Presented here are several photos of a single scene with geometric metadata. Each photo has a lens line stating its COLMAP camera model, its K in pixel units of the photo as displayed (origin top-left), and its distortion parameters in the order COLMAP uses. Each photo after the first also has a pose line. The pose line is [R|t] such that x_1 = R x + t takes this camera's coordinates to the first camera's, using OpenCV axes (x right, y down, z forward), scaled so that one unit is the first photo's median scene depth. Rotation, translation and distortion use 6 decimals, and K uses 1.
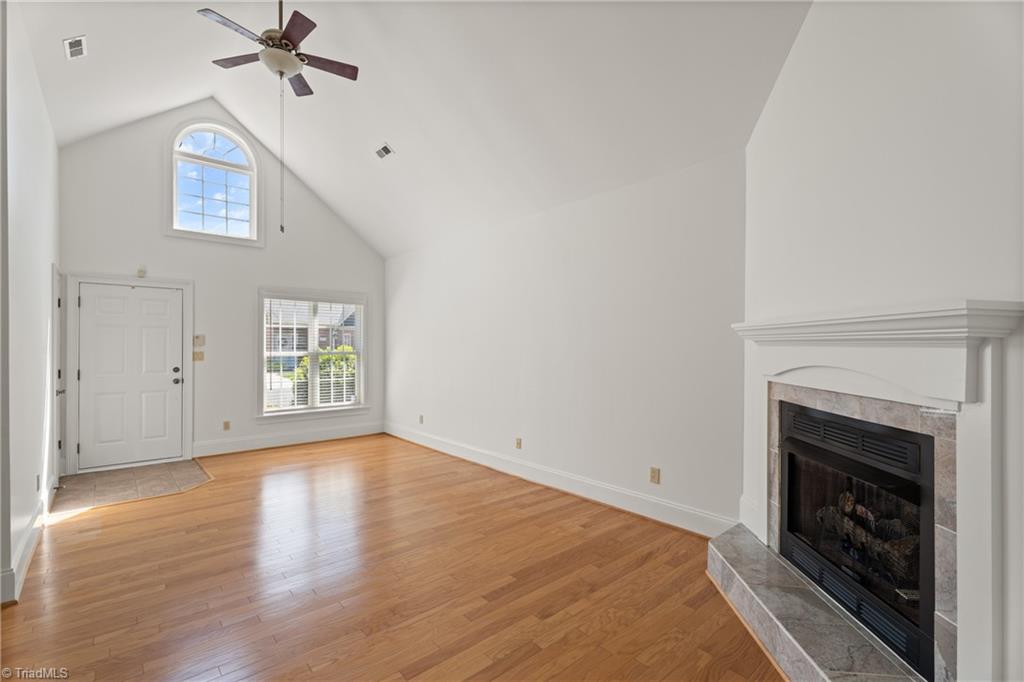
lens RADIAL K [[452.2, 0, 509.0], [0, 452.2, 343.0], [0, 0, 1]] dist [0.001757, 0.000240]
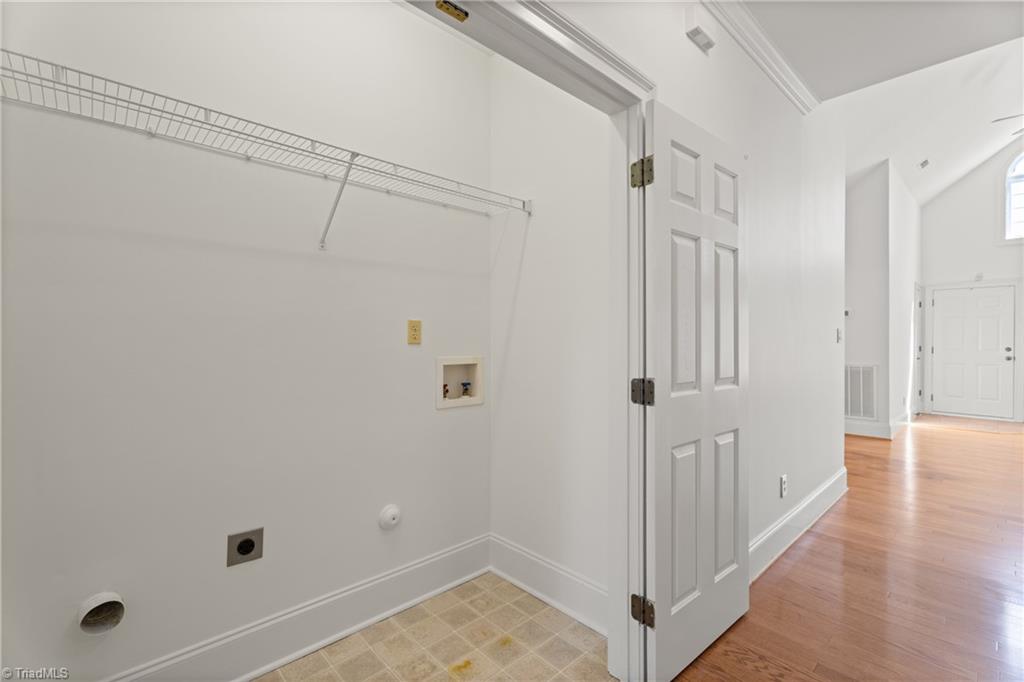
lens RADIAL K [[452.2, 0, 509.1], [0, 452.2, 344.2], [0, 0, 1]] dist [0.001757, 0.000240]
pose [[0.031345, -0.001165, -0.999508, 0.532293], [-0.005044, 0.999986, -0.001324, 0.057667], [0.999496, 0.005083, 0.031338, -0.475126]]
